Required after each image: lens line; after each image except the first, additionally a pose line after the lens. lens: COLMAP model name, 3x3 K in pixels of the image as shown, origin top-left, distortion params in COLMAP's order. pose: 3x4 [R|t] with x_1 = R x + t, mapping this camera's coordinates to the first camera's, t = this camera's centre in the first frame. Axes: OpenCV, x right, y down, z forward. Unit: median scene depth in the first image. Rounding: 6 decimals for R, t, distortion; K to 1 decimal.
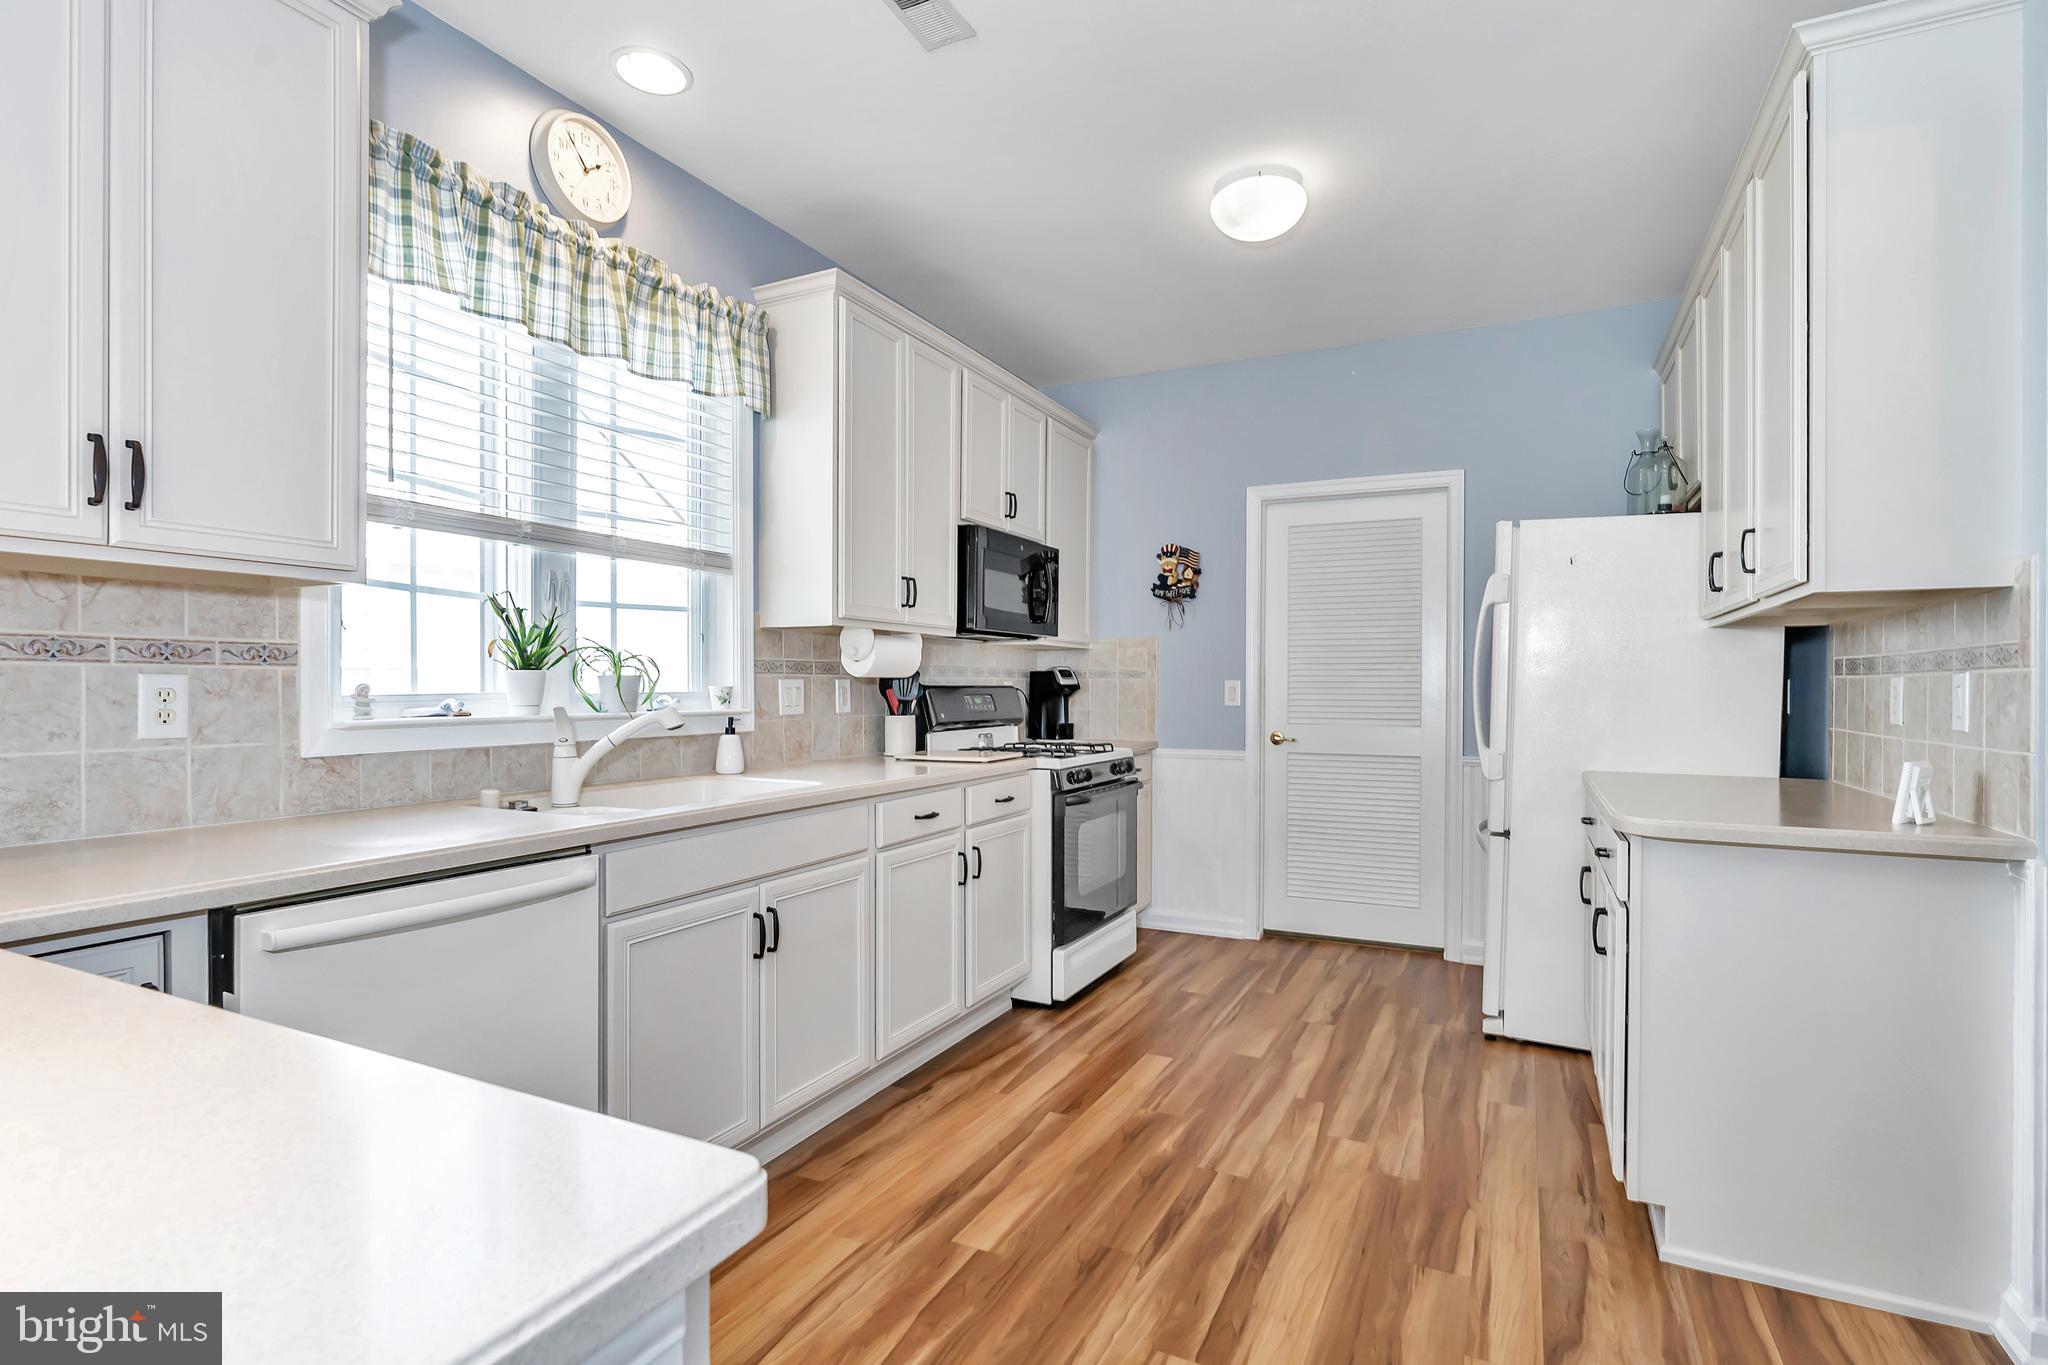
lens RADIAL K [[956.2, 0, 1026.0], [0, 956.2, 681.3], [0, 0, 1]] dist [-0.009558, 0.004691]
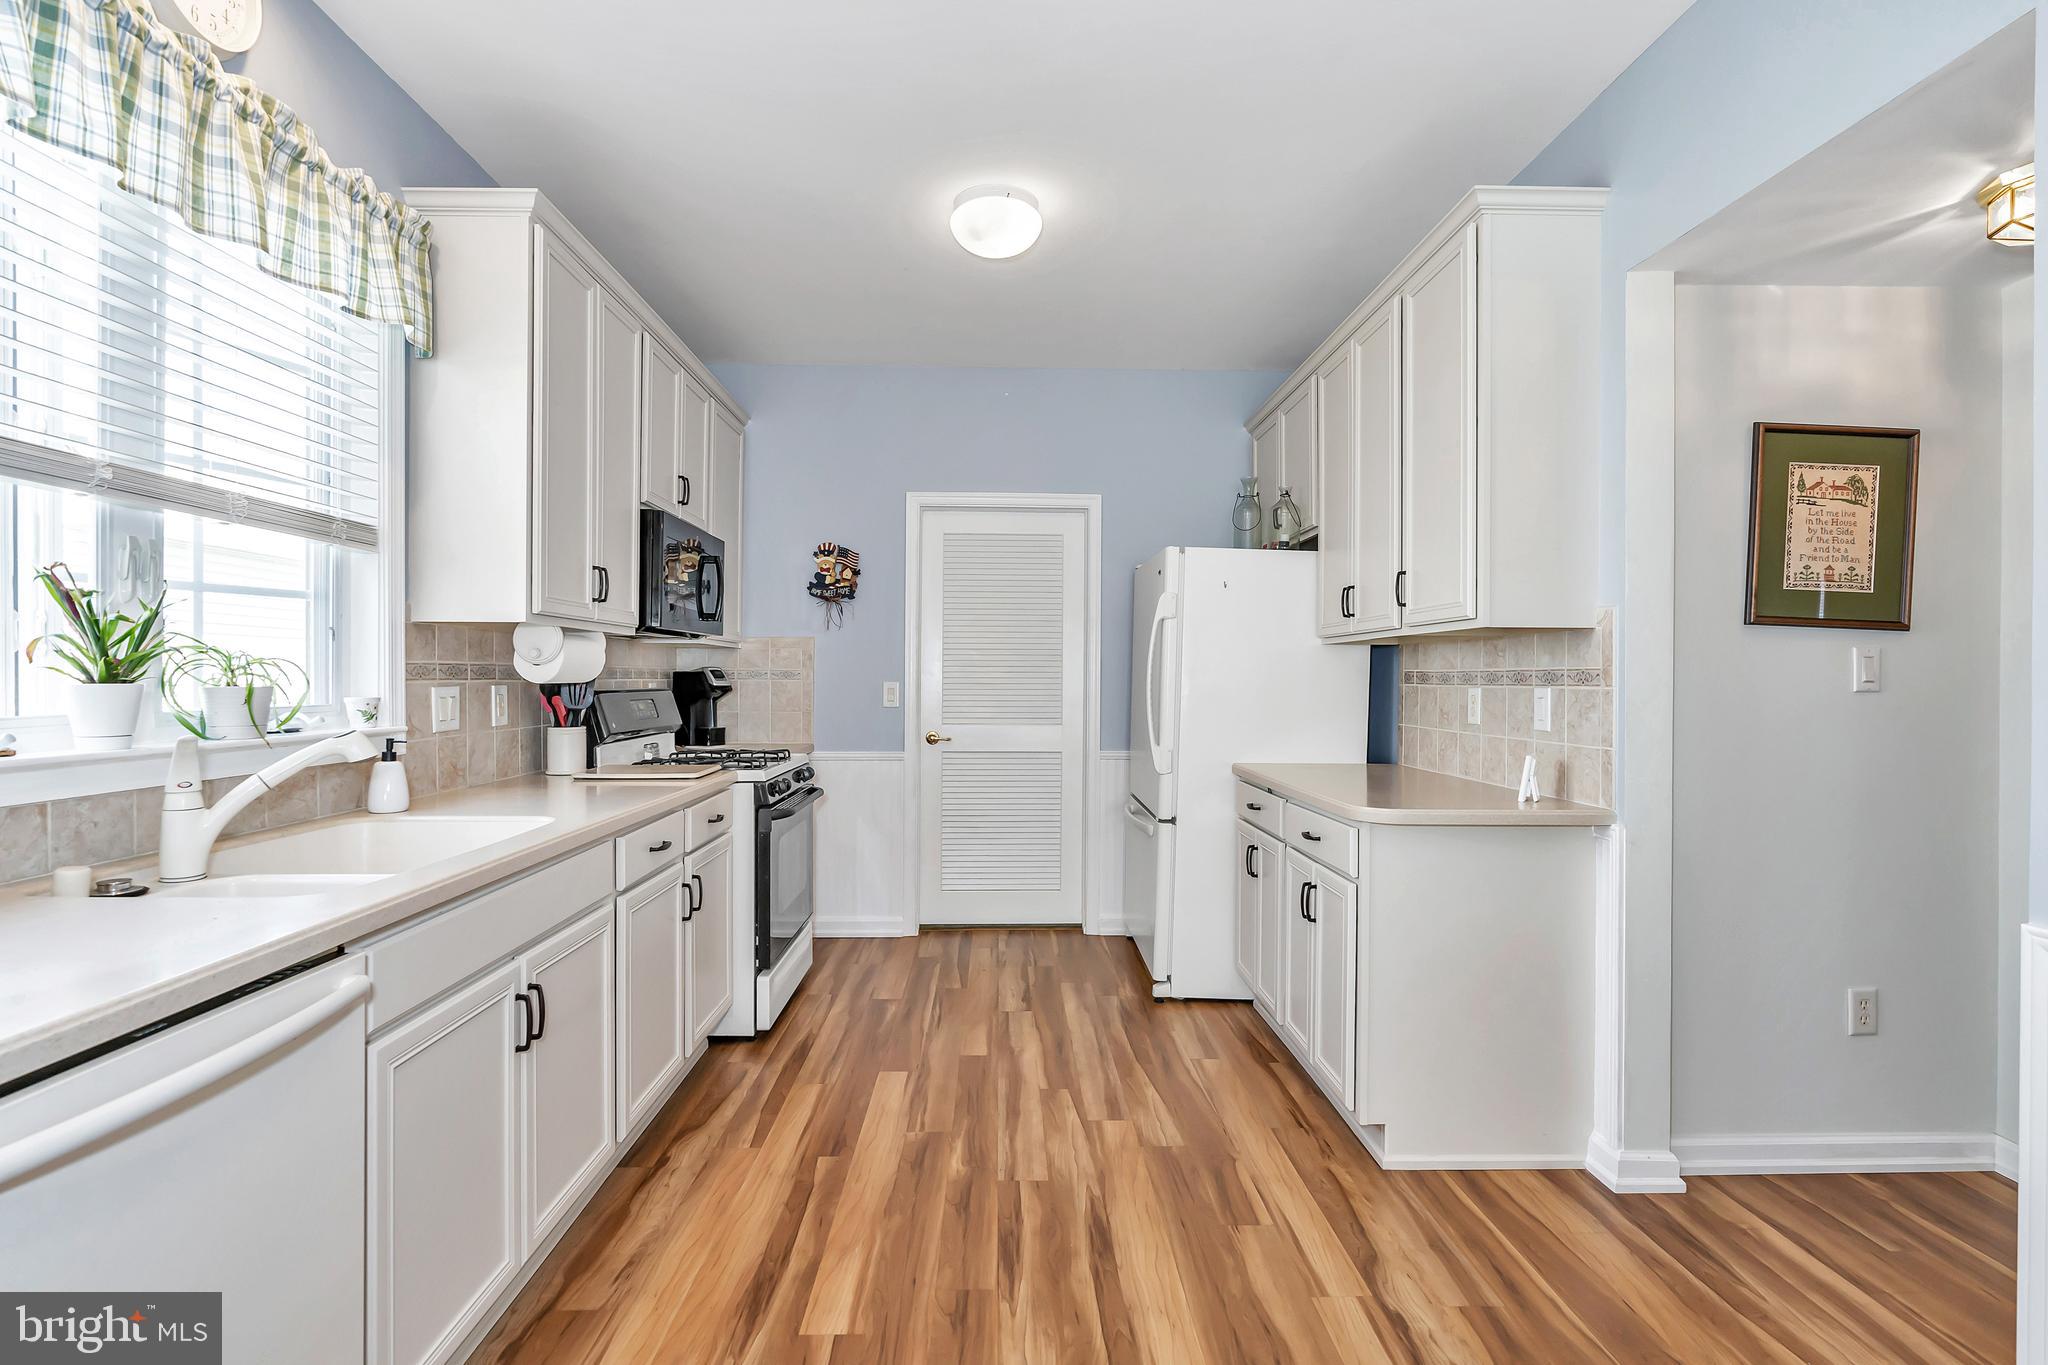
lens RADIAL K [[940.1, 0, 988.7], [0, 940.1, 673.2], [0, 0, 1]] dist [-0.007219, 0.004546]
pose [[0.891750, 0.003475, 0.452515, -0.214008], [-0.004426, 0.999990, 0.001042, -0.017663], [-0.452507, -0.002932, 0.891756, 0.101376]]
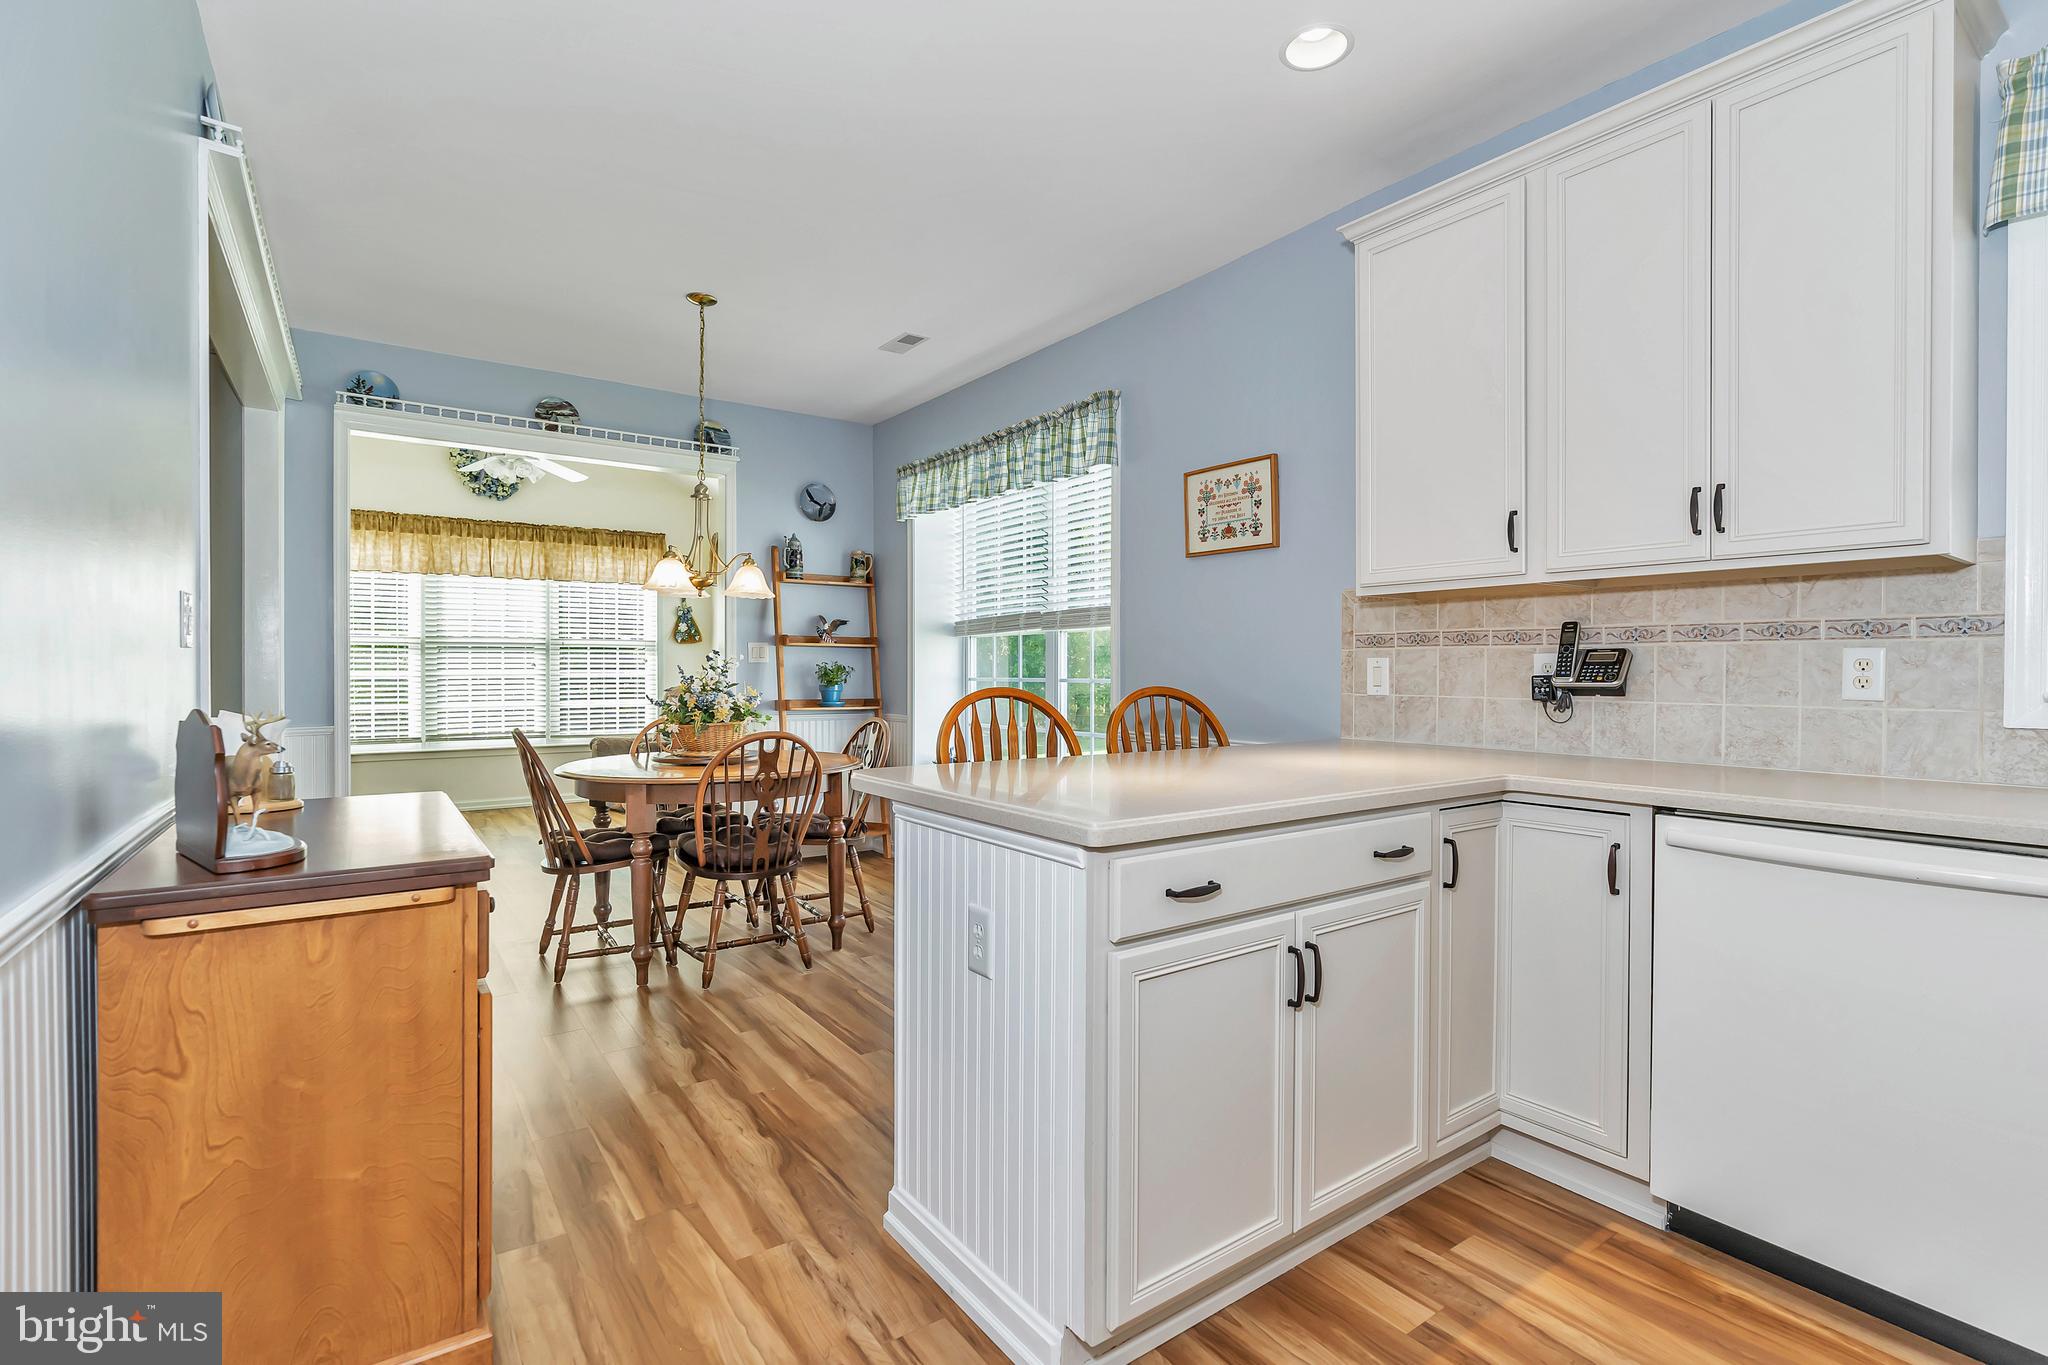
lens RADIAL K [[940.1, 0, 1033.6], [0, 940.1, 676.6], [0, 0, 1]] dist [-0.007219, 0.004546]
pose [[-0.466230, 0.002579, -0.884660, 0.380822], [0.002363, 0.999996, 0.001670, 0.014710], [0.884660, -0.001312, -0.466234, 0.360636]]
